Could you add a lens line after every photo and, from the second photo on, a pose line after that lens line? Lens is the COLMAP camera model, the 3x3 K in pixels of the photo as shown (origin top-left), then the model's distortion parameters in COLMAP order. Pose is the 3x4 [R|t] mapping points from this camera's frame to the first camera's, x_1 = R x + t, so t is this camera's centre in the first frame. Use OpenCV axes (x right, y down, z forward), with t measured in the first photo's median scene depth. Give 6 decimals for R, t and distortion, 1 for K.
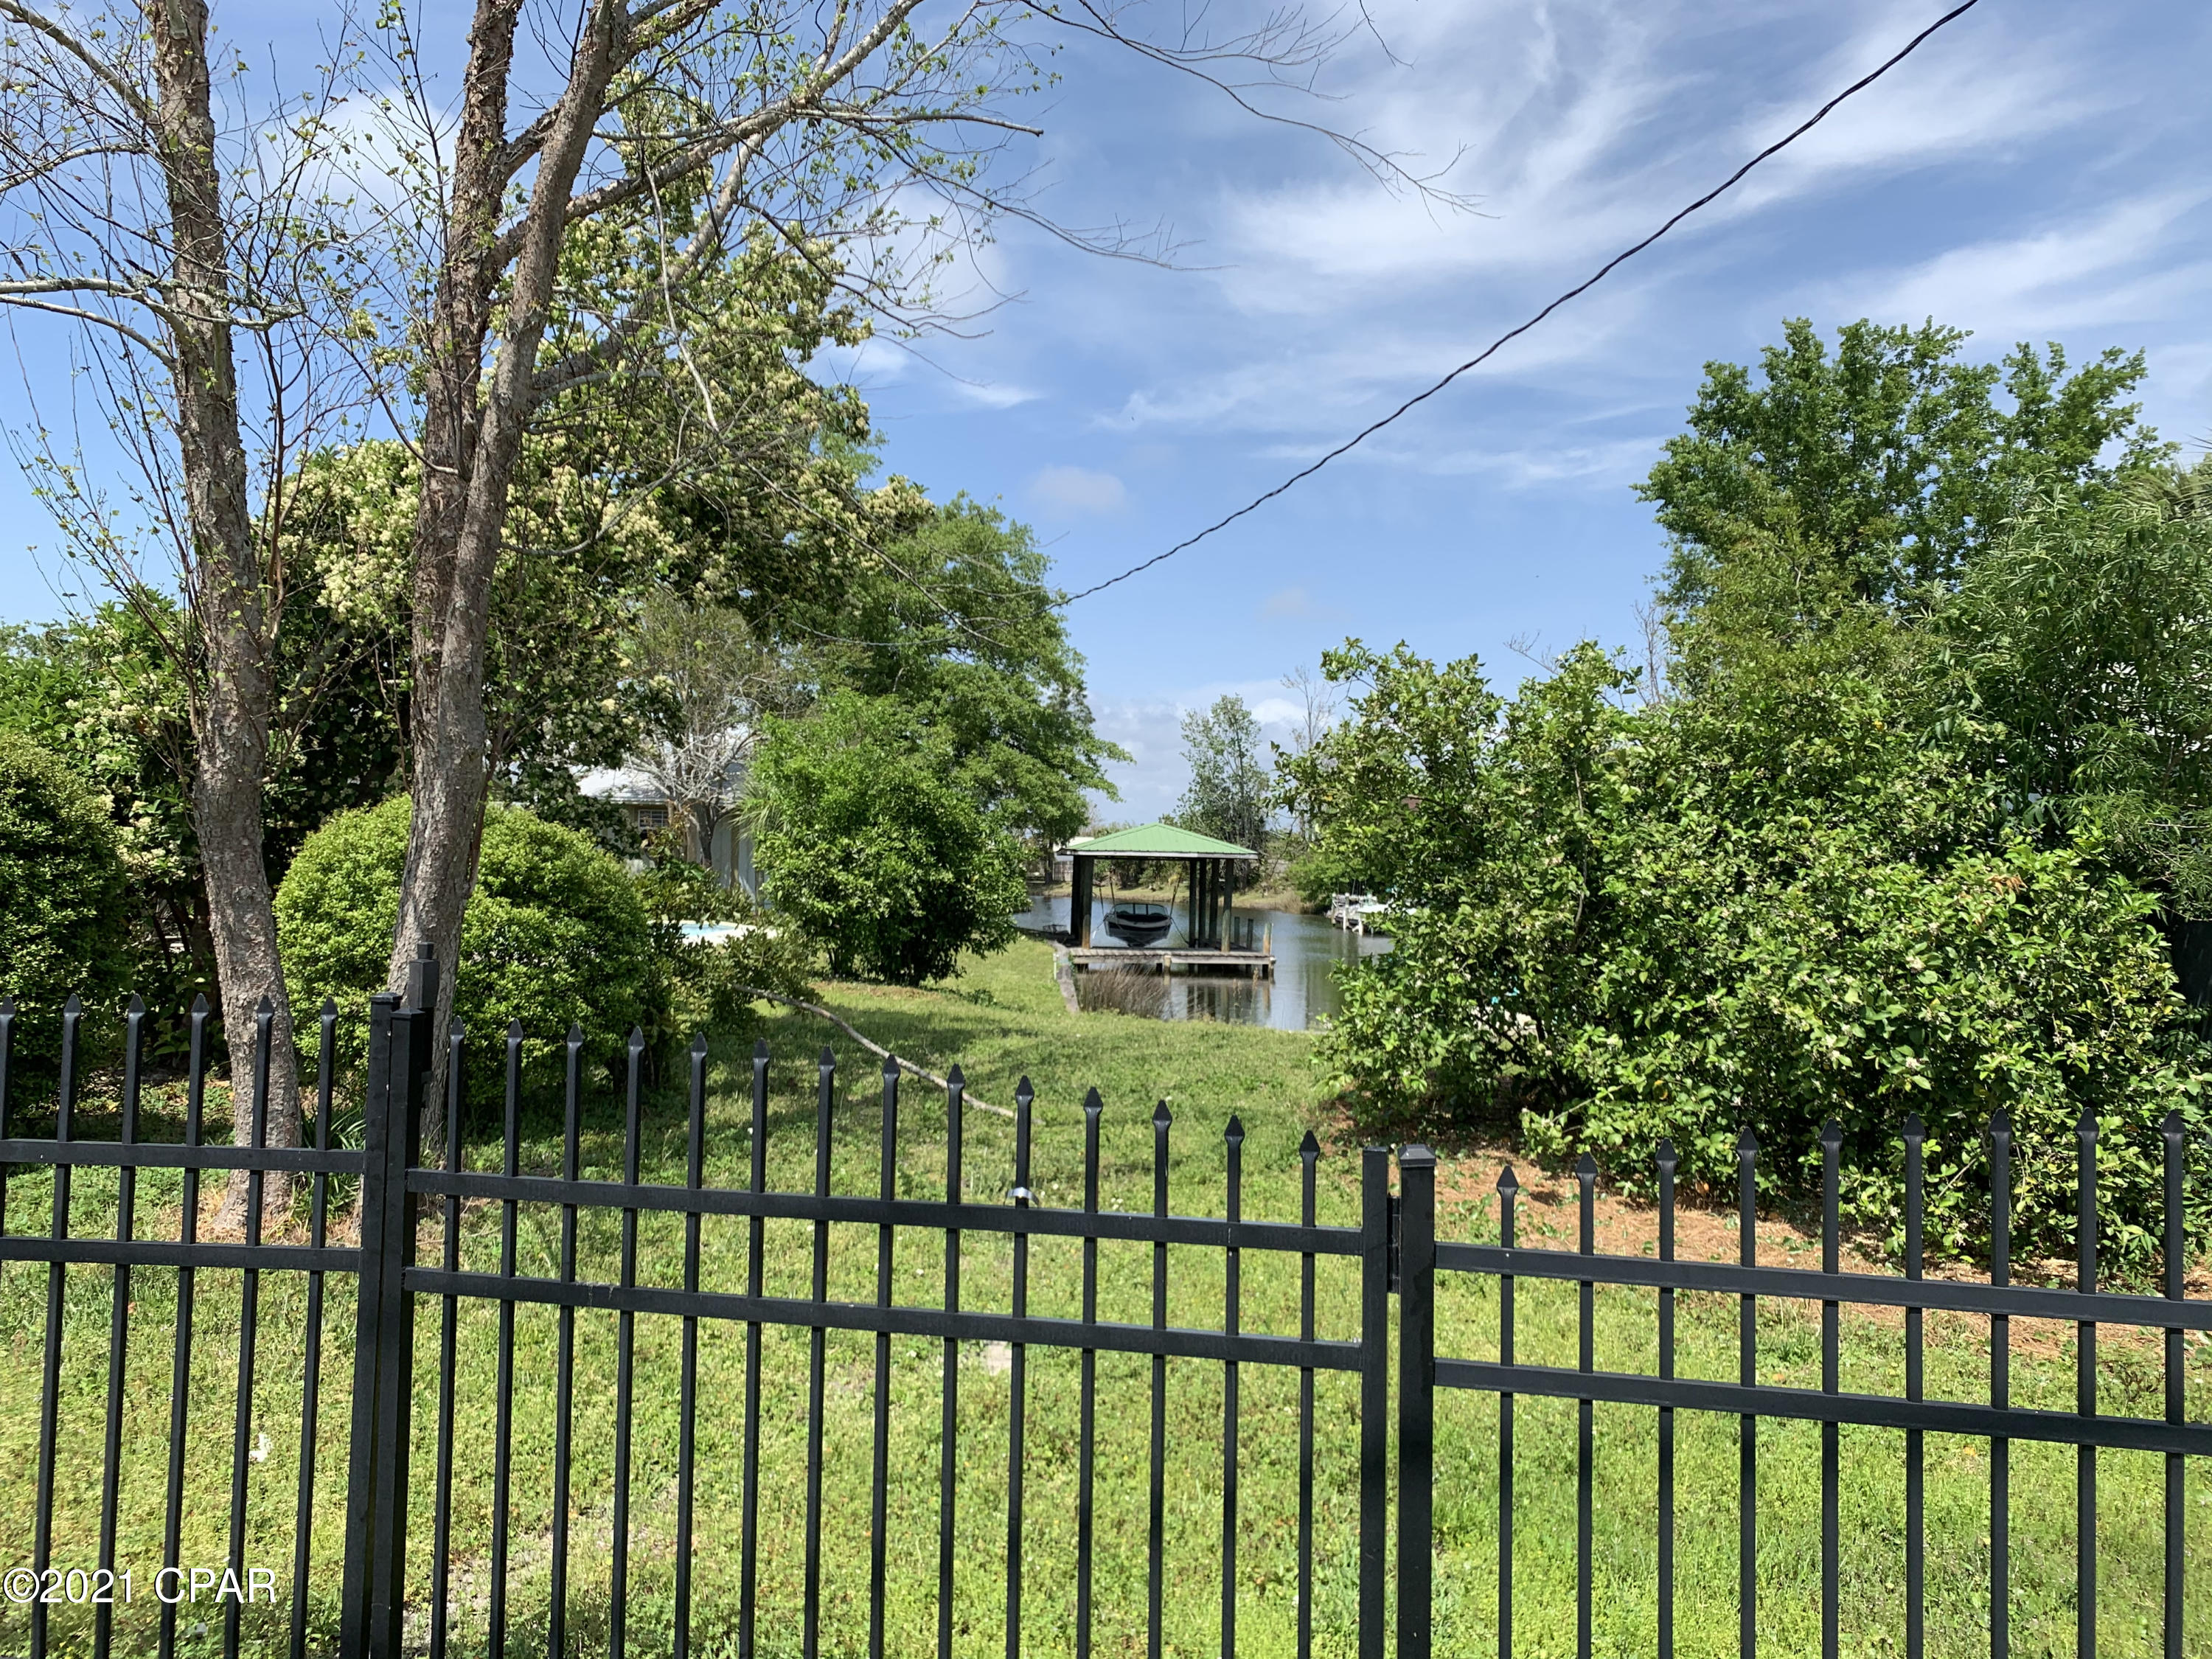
lens RADIAL K [[1705.5, 0, 1106.0], [0, 1705.5, 829.5], [0, 0, 1]] dist [-0.003614, -0.000740]
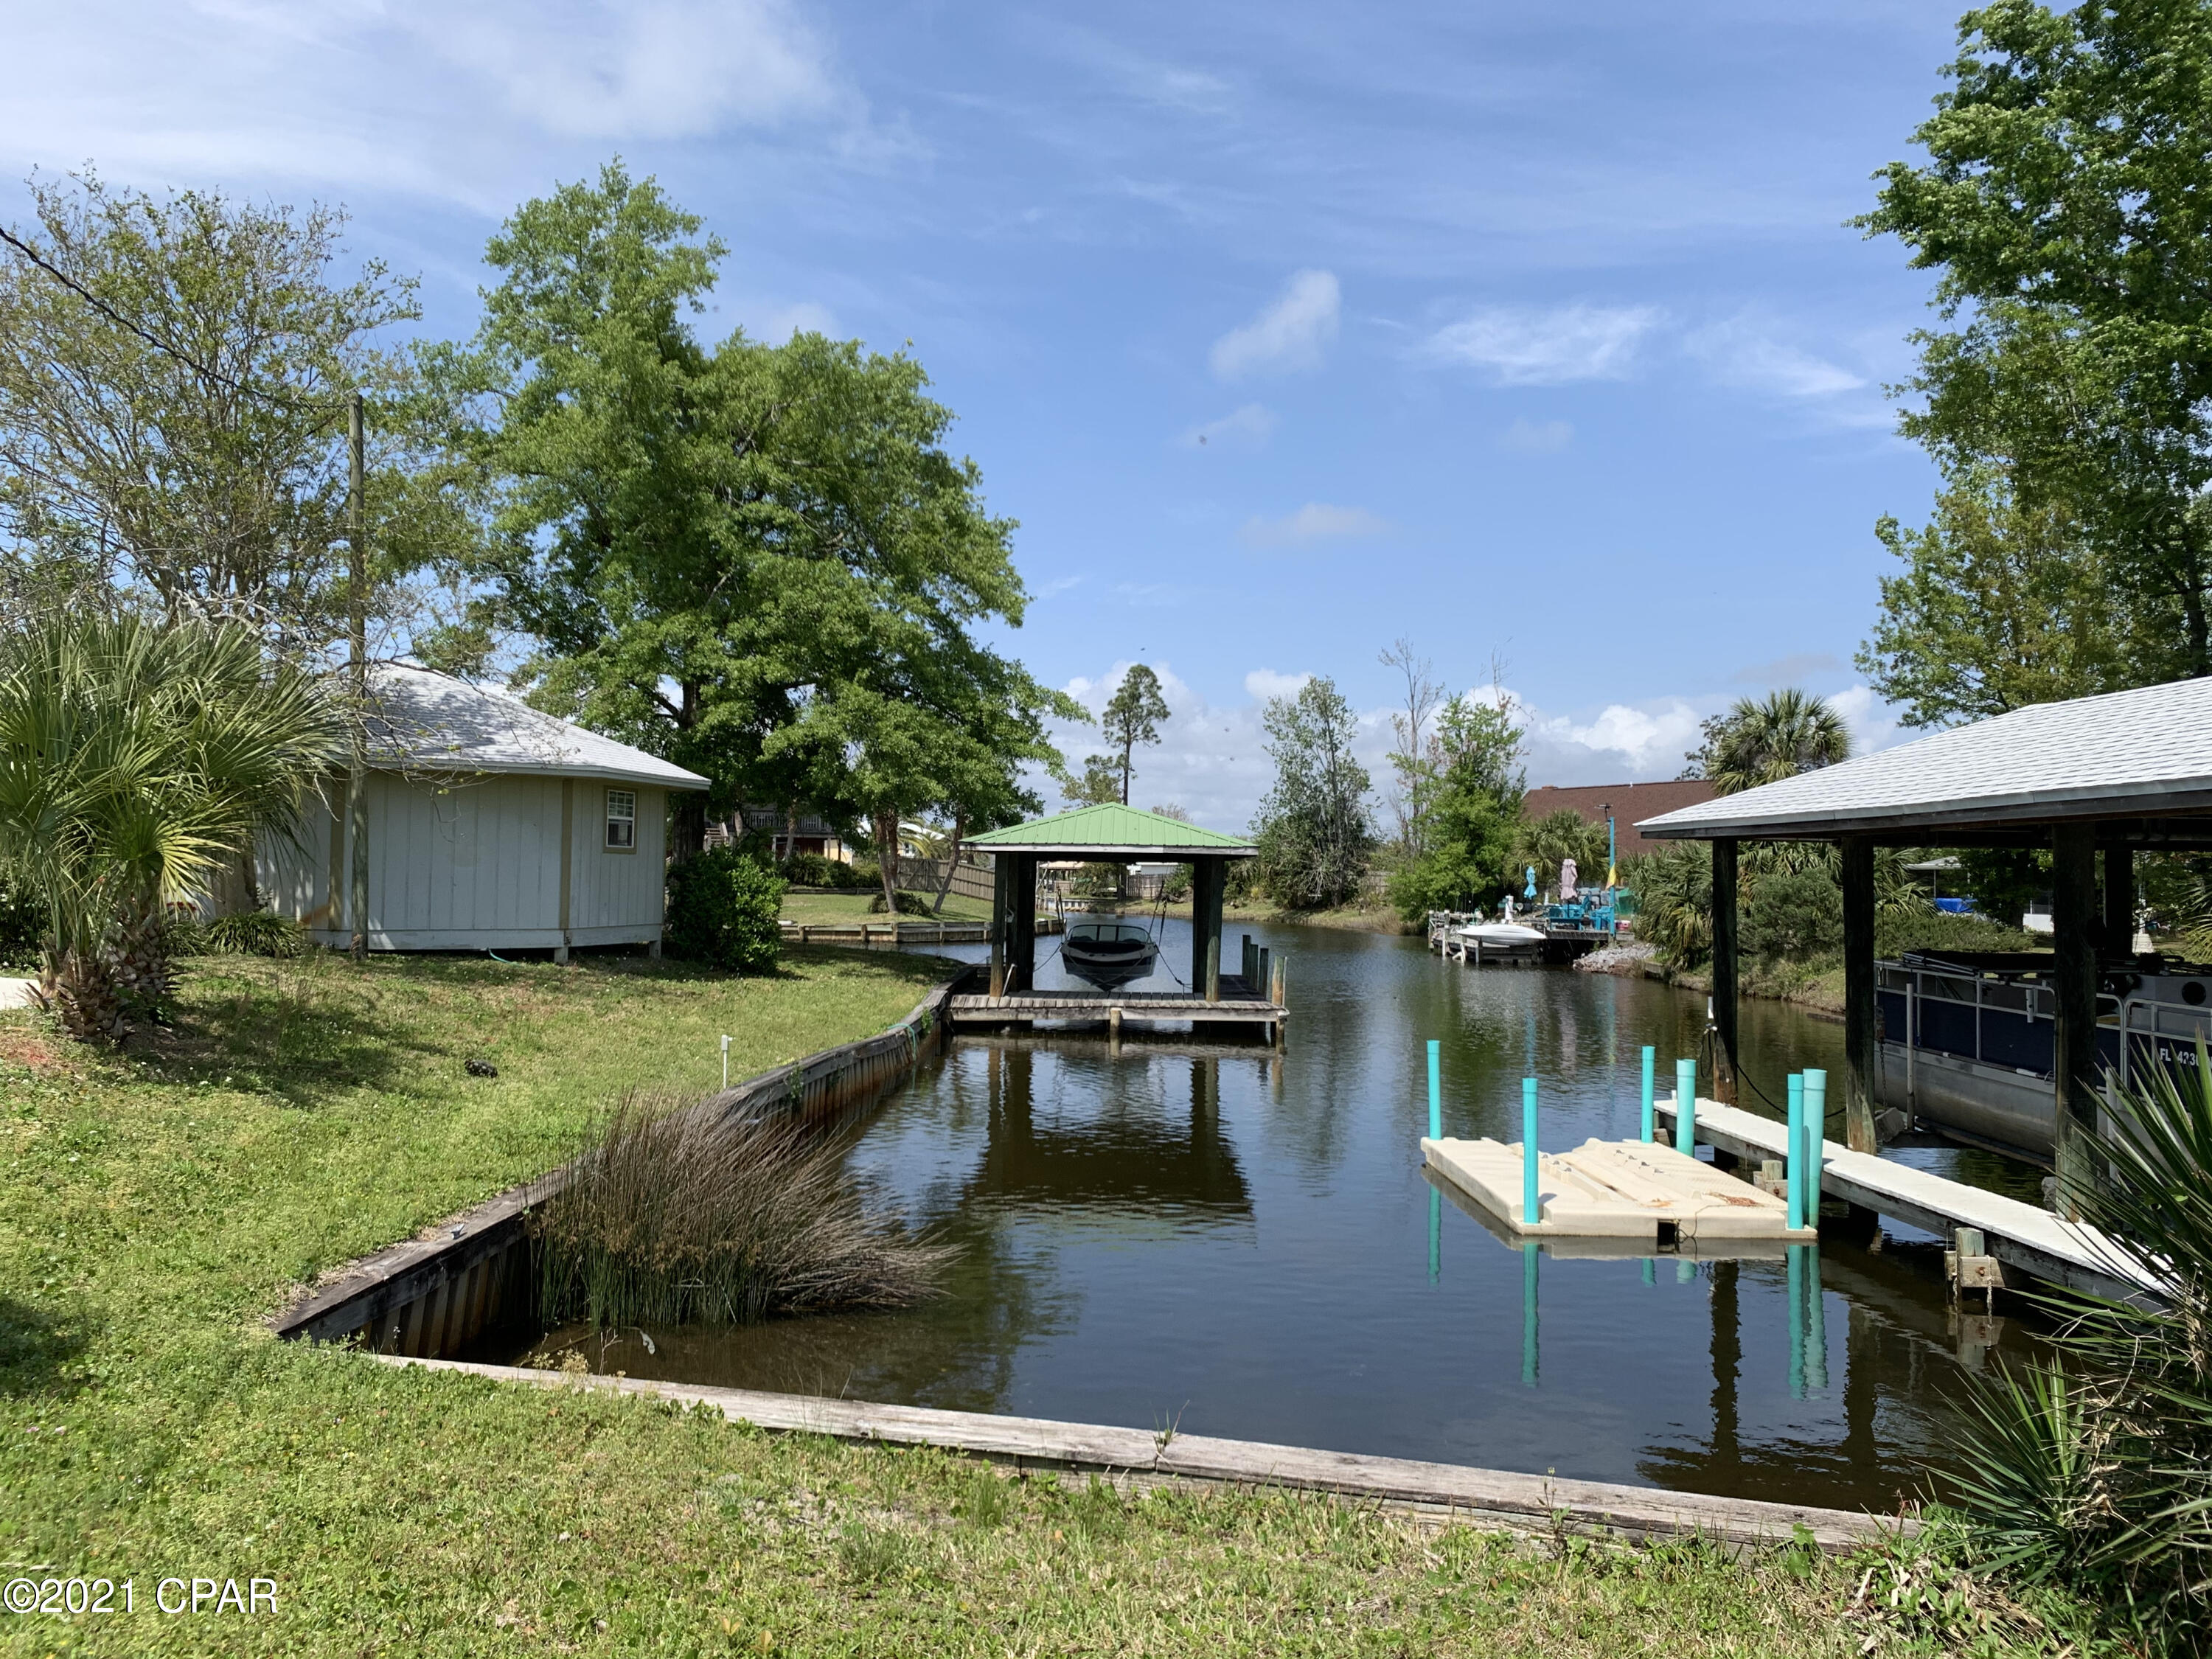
lens RADIAL K [[1705.5, 0, 1106.0], [0, 1705.5, 829.5], [0, 0, 1]] dist [-0.003614, -0.000740]
pose [[0.996854, -0.006110, -0.079026, 0.068951], [0.005301, 0.999932, -0.010431, 0.010903], [0.079084, 0.009980, 0.996818, 0.299052]]
